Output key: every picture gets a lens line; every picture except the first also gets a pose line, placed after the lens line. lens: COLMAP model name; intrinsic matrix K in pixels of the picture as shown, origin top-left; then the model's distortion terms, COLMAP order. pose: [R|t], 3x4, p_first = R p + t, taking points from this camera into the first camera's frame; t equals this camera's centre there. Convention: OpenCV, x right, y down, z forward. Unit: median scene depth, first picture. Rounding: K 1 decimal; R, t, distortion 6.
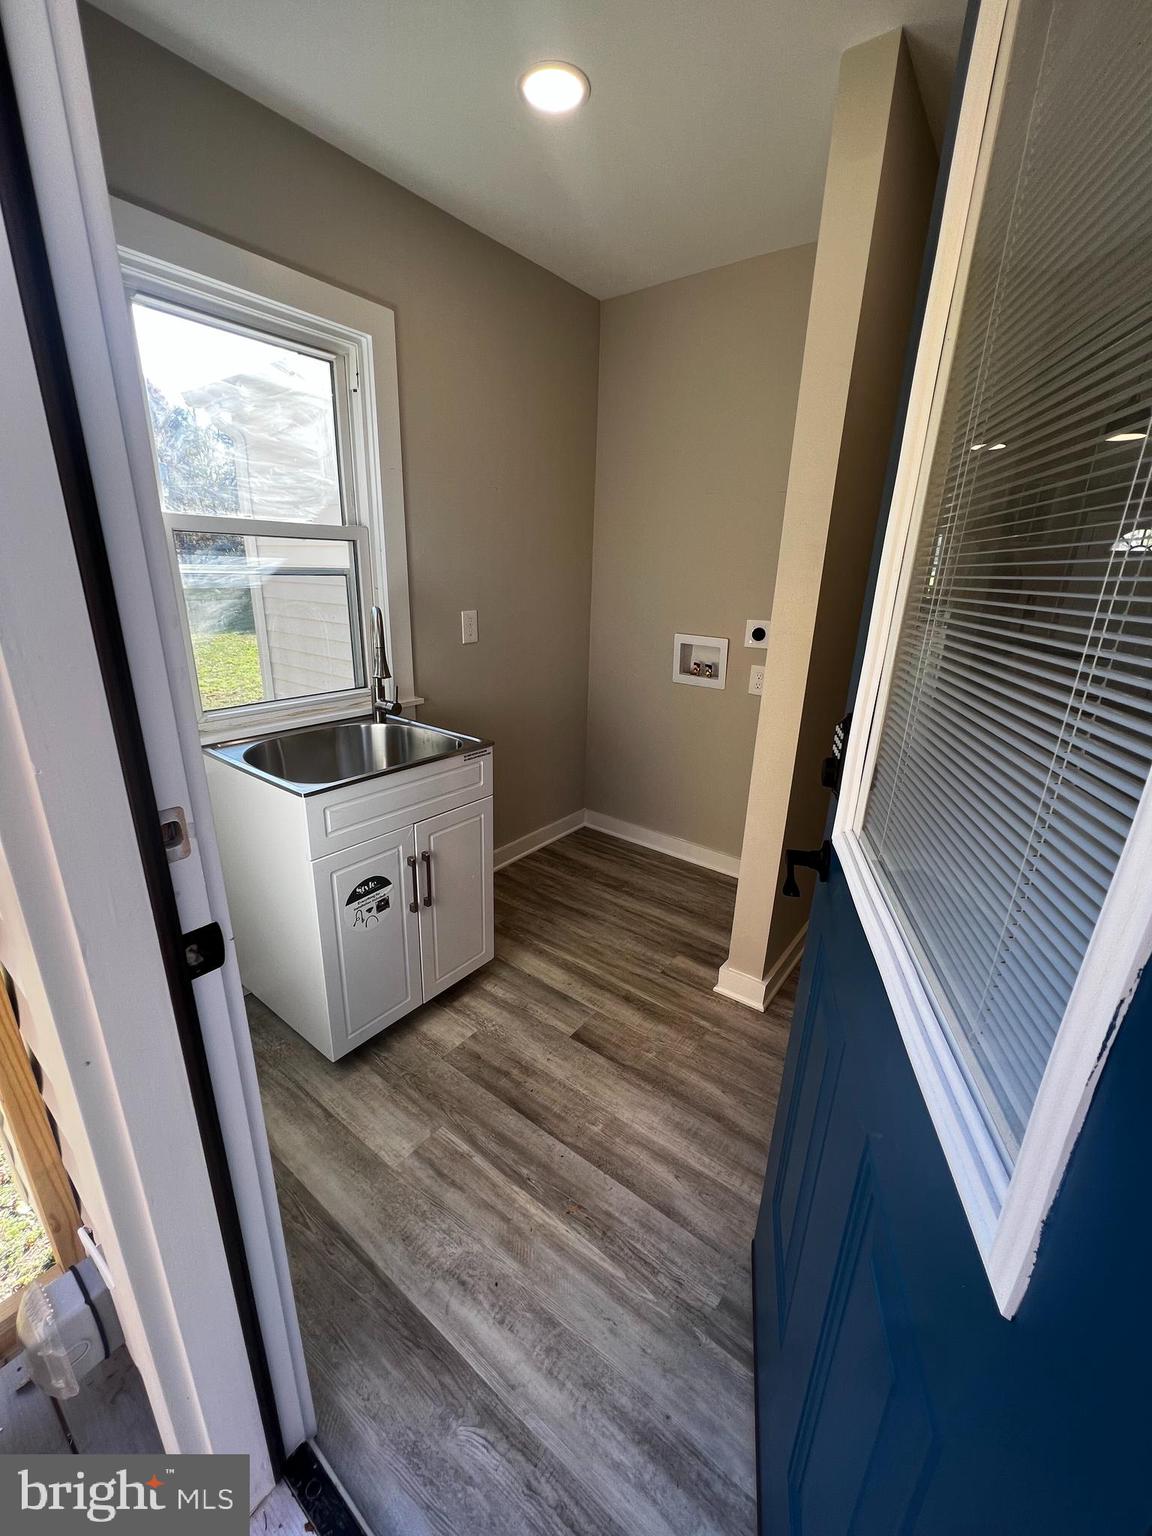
lens RADIAL K [[614.8, 0, 576.0], [0, 614.8, 768.0], [0, 0, 1]] dist [-0.001901, 0.000129]
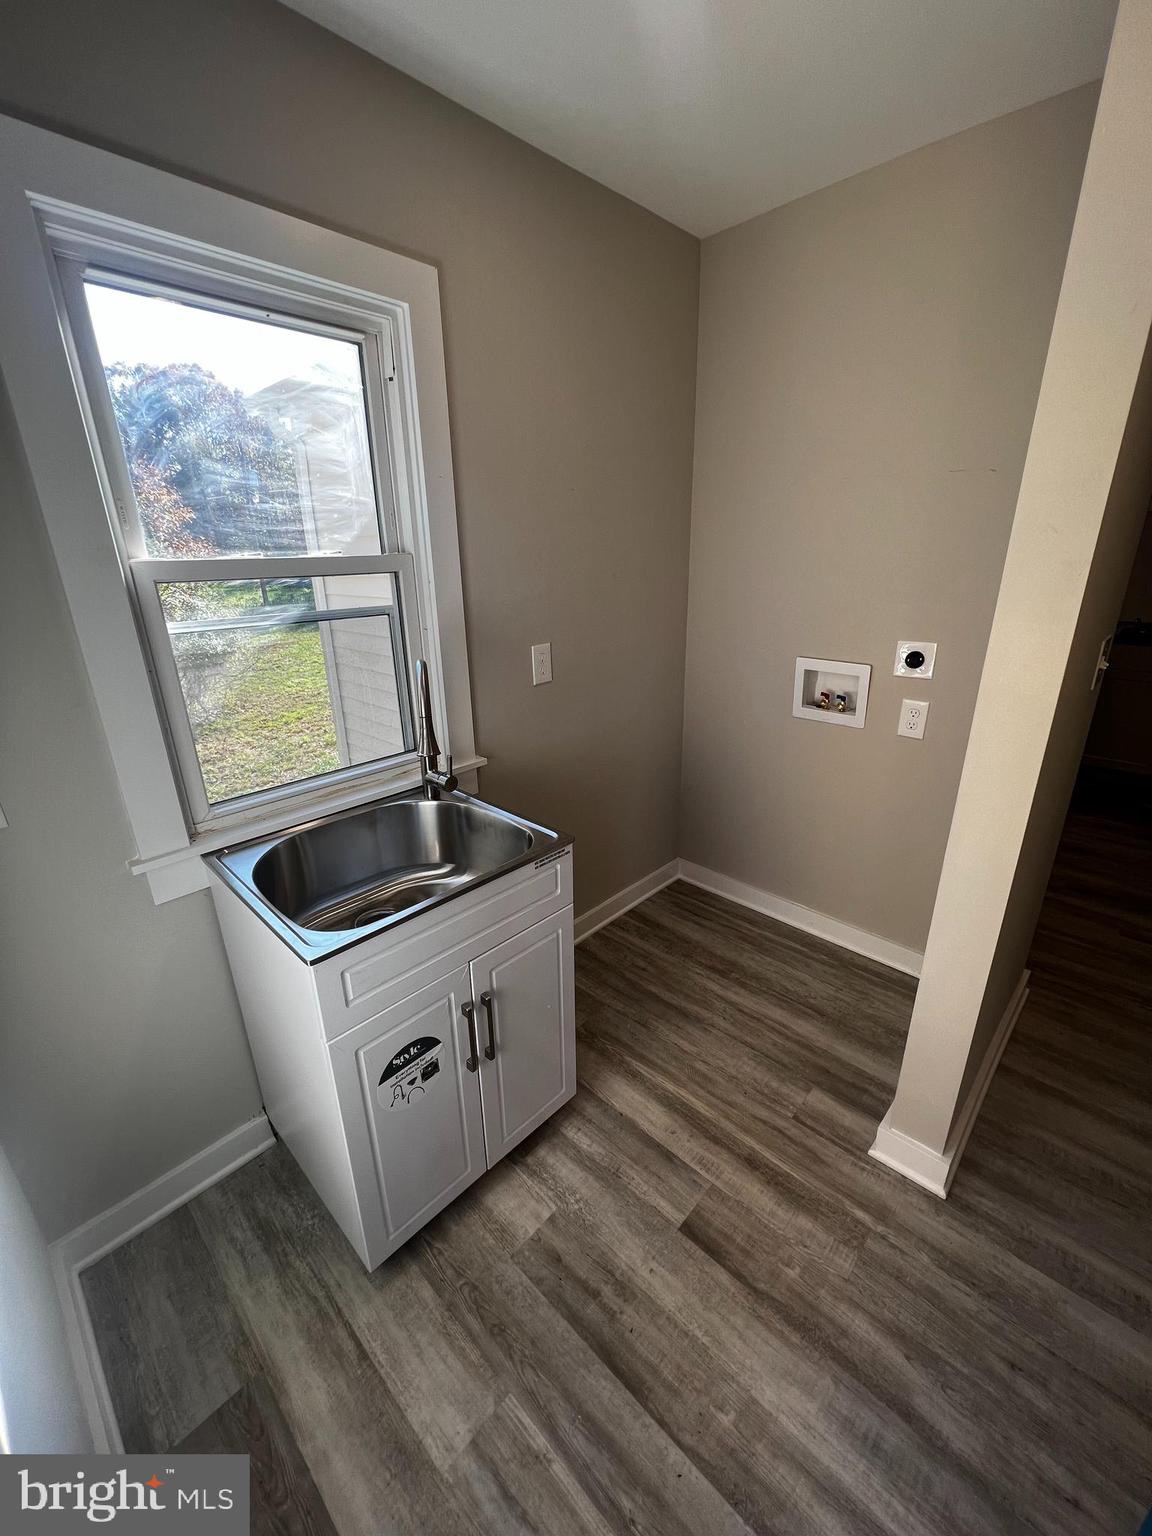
lens RADIAL K [[614.8, 0, 576.0], [0, 614.8, 768.0], [0, 0, 1]] dist [-0.001901, 0.000129]
pose [[0.992303, -0.007095, -0.123634, -0.035116], [0.010130, 0.999662, 0.023933, -0.135276], [0.123422, -0.025001, 0.992039, 0.238814]]
